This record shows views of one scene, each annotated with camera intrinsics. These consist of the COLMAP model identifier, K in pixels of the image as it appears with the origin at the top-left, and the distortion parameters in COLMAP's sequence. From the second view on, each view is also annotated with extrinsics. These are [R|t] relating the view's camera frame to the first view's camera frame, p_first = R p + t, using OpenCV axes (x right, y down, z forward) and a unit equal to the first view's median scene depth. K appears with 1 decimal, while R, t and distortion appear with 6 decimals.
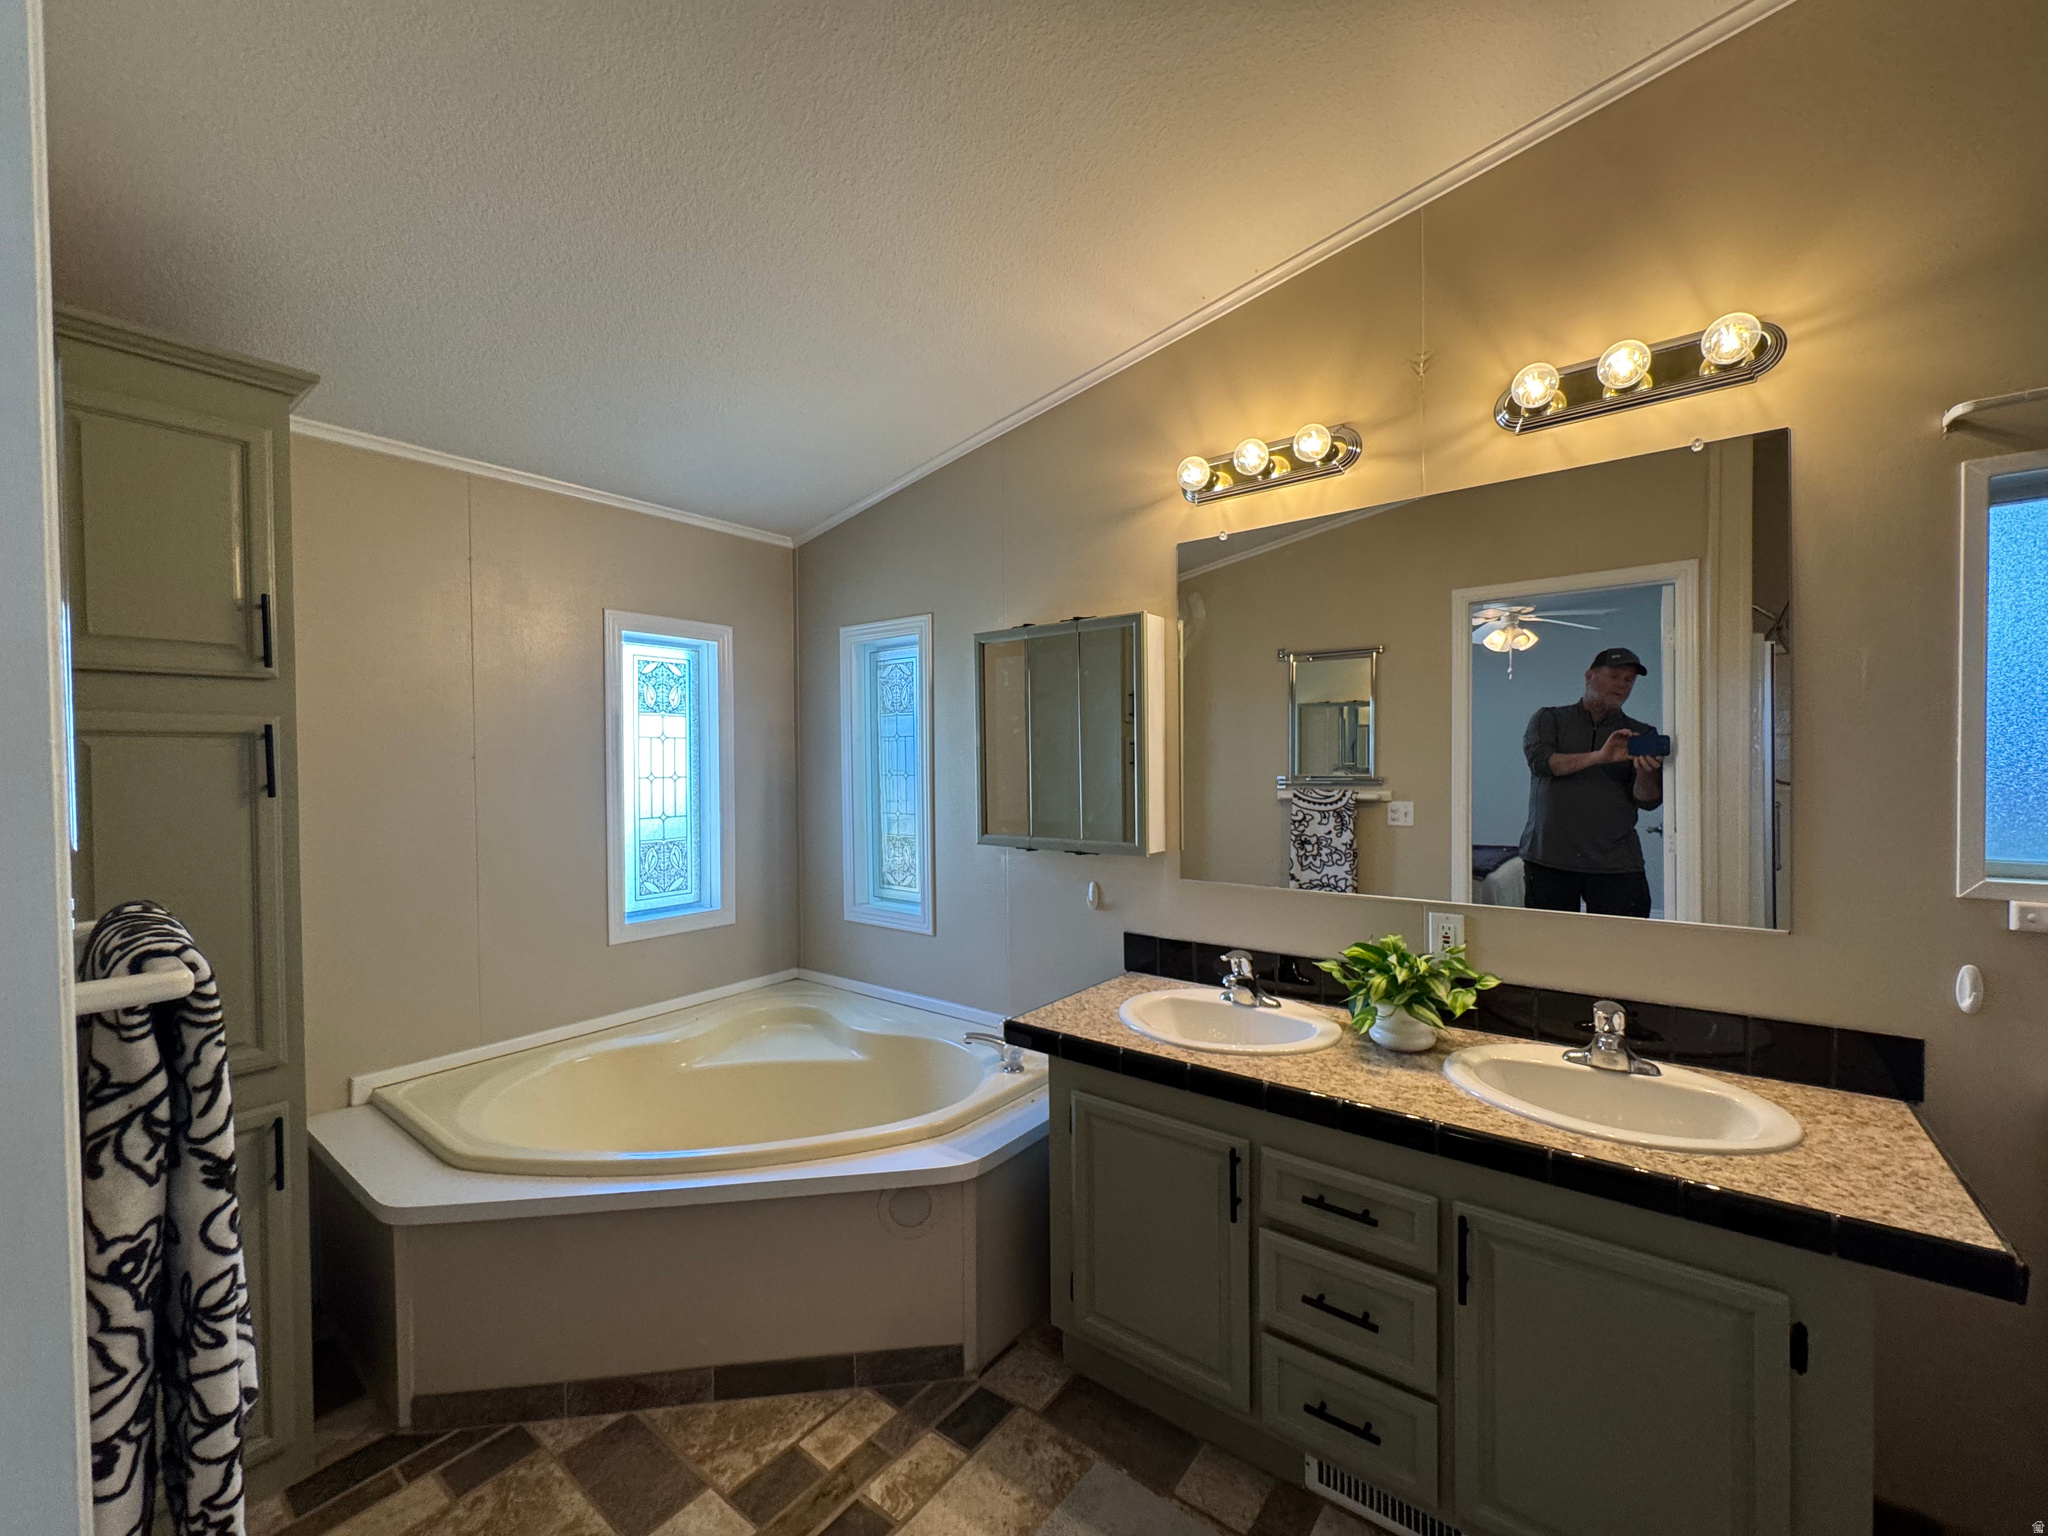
lens RADIAL K [[819.9, 0, 1022.9], [0, 819.9, 777.8], [0, 0, 1]] dist [-0.001510, 0.000231]
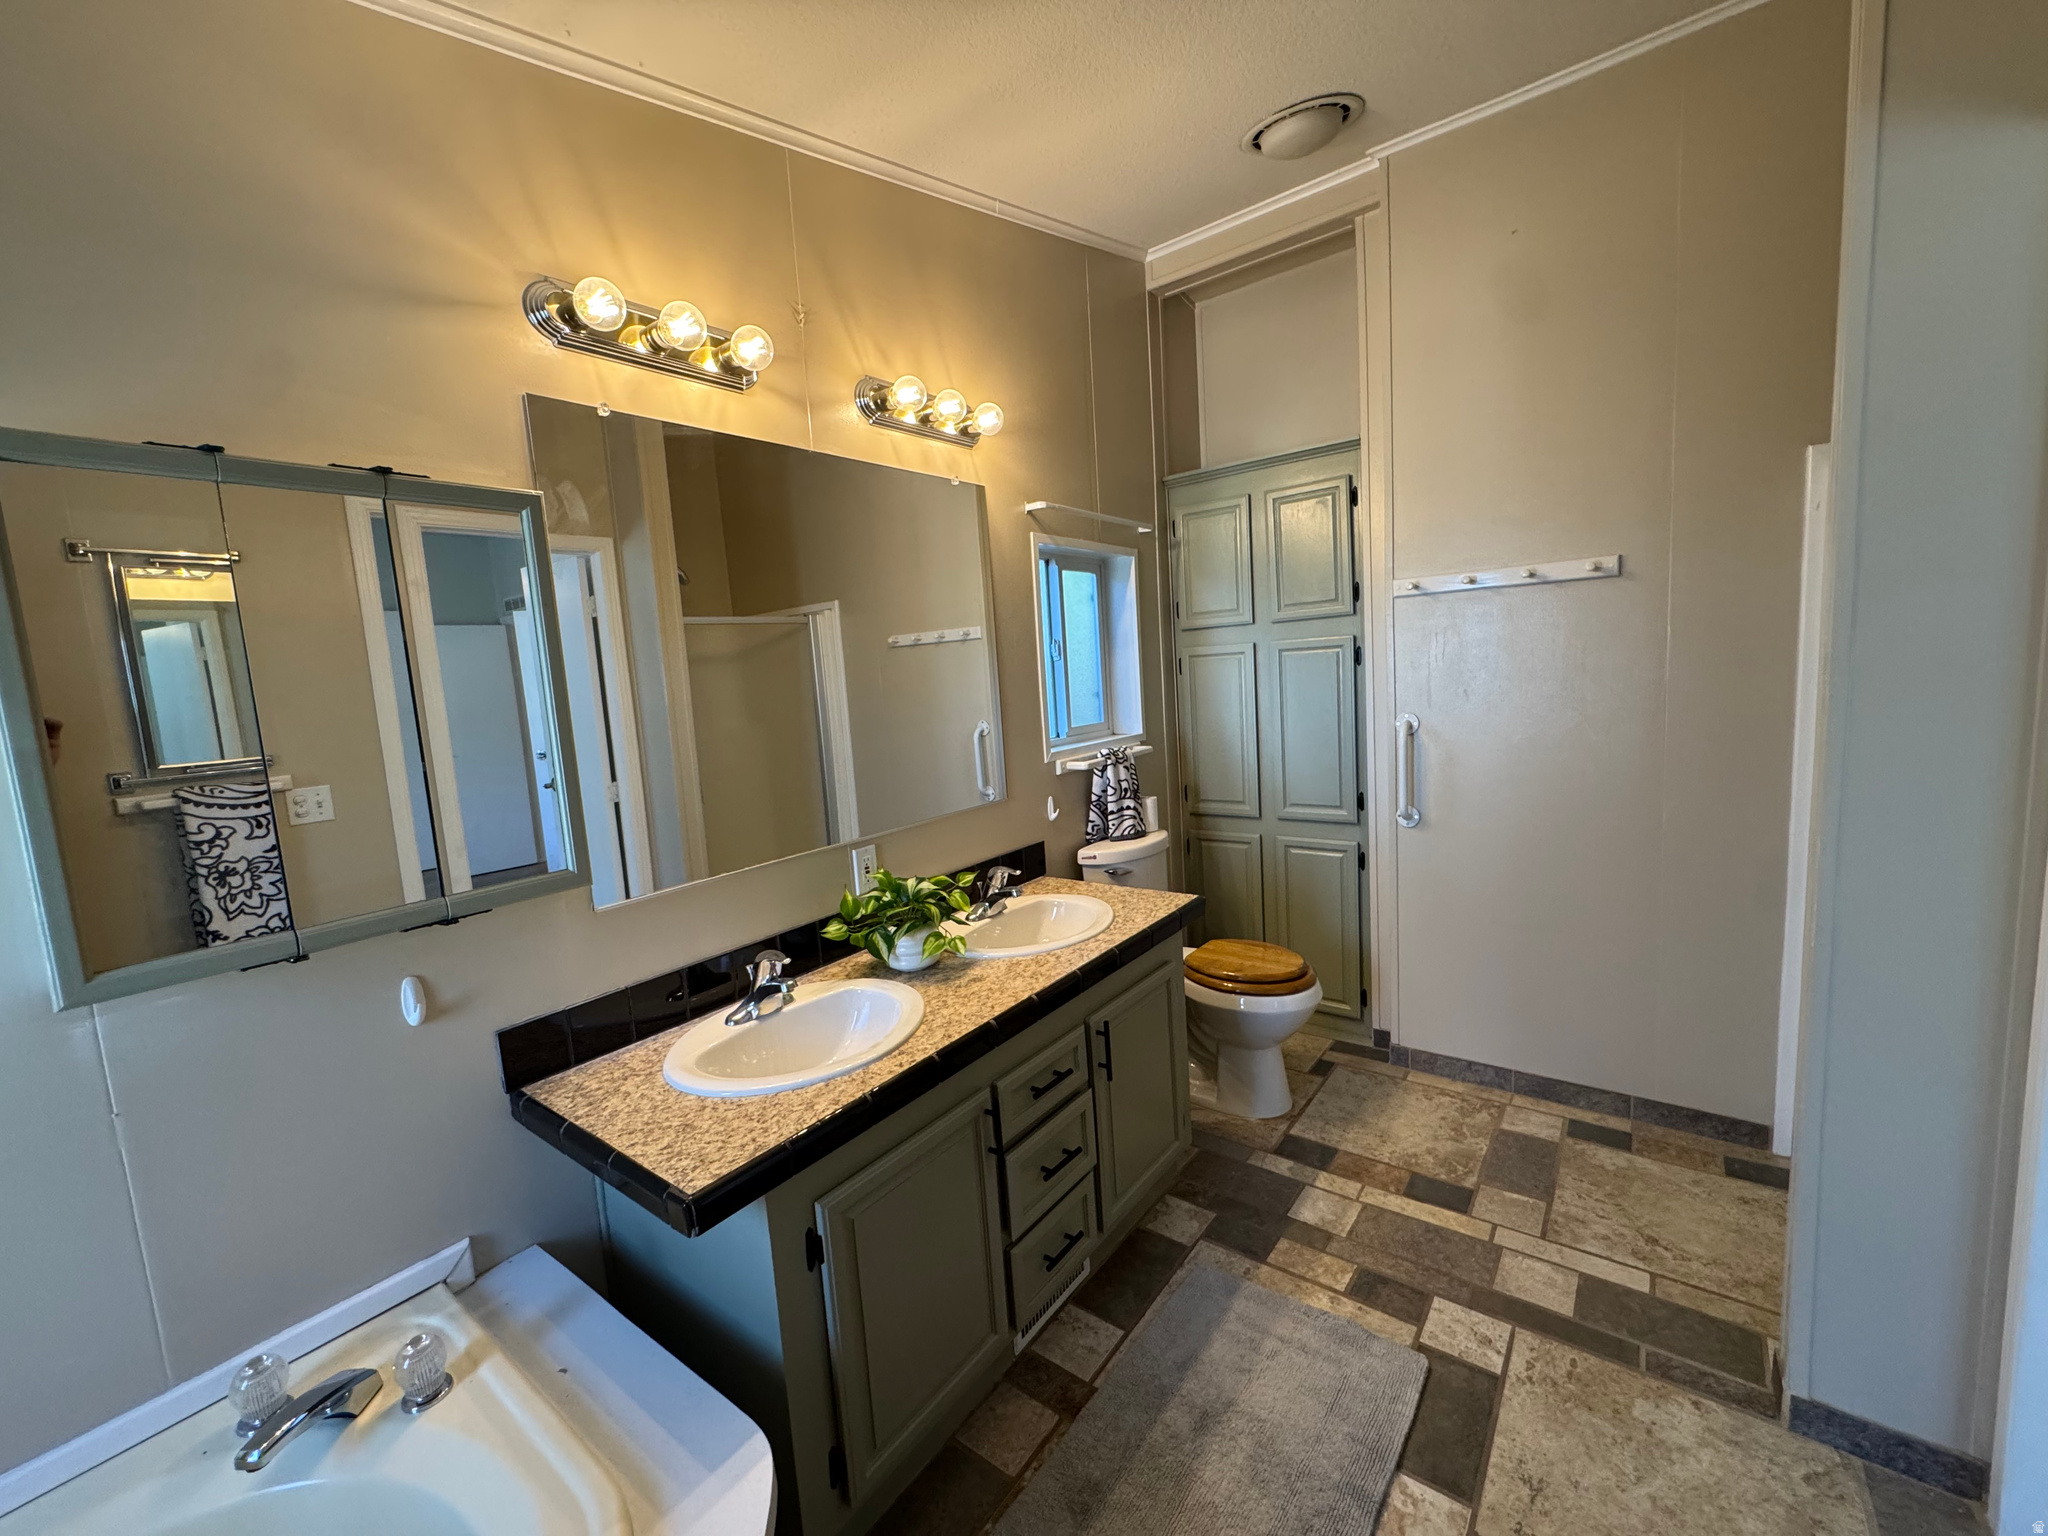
lens RADIAL K [[819.9, 0, 1032.8], [0, 819.9, 761.3], [0, 0, 1]] dist [-0.001510, 0.000231]
pose [[-0.010264, -0.102616, 0.994668, -0.600258], [0.082382, 0.991252, 0.103113, -0.045969], [-0.996548, 0.083001, -0.001720, 0.803425]]
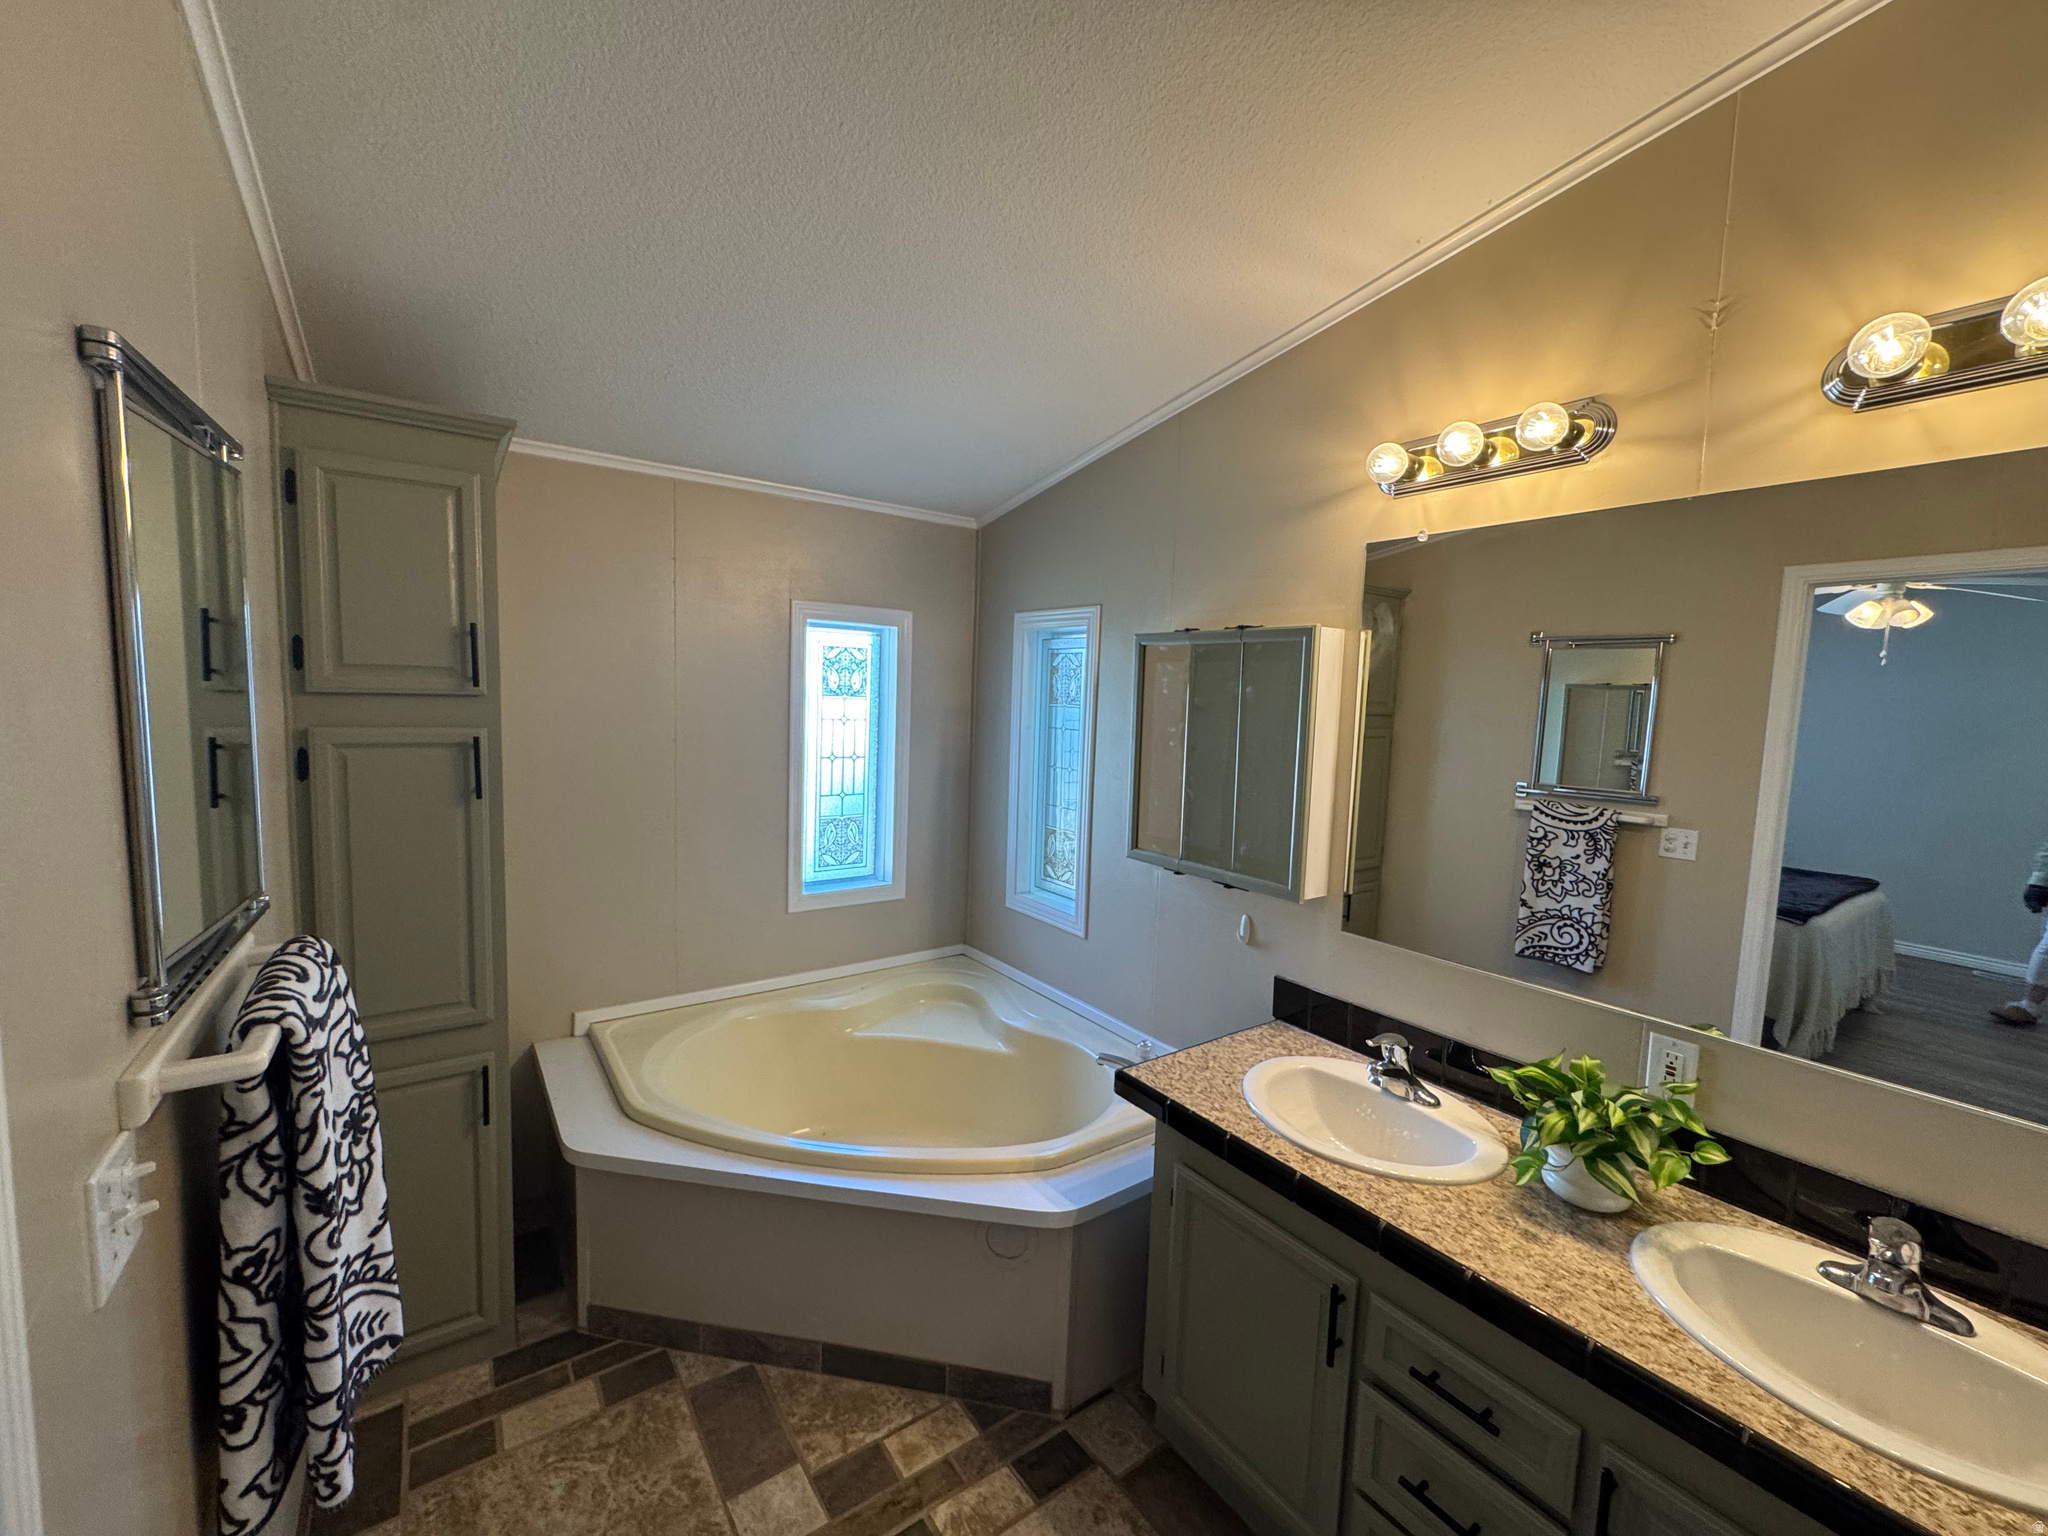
lens RADIAL K [[819.9, 0, 1026.0], [0, 819.9, 769.2], [0, 0, 1]] dist [-0.001510, 0.000231]
pose [[0.958512, 0.067845, -0.276860, 0.126472], [-0.048286, 0.995871, 0.076871, -0.126674], [0.280932, -0.060313, 0.957830, 0.094293]]
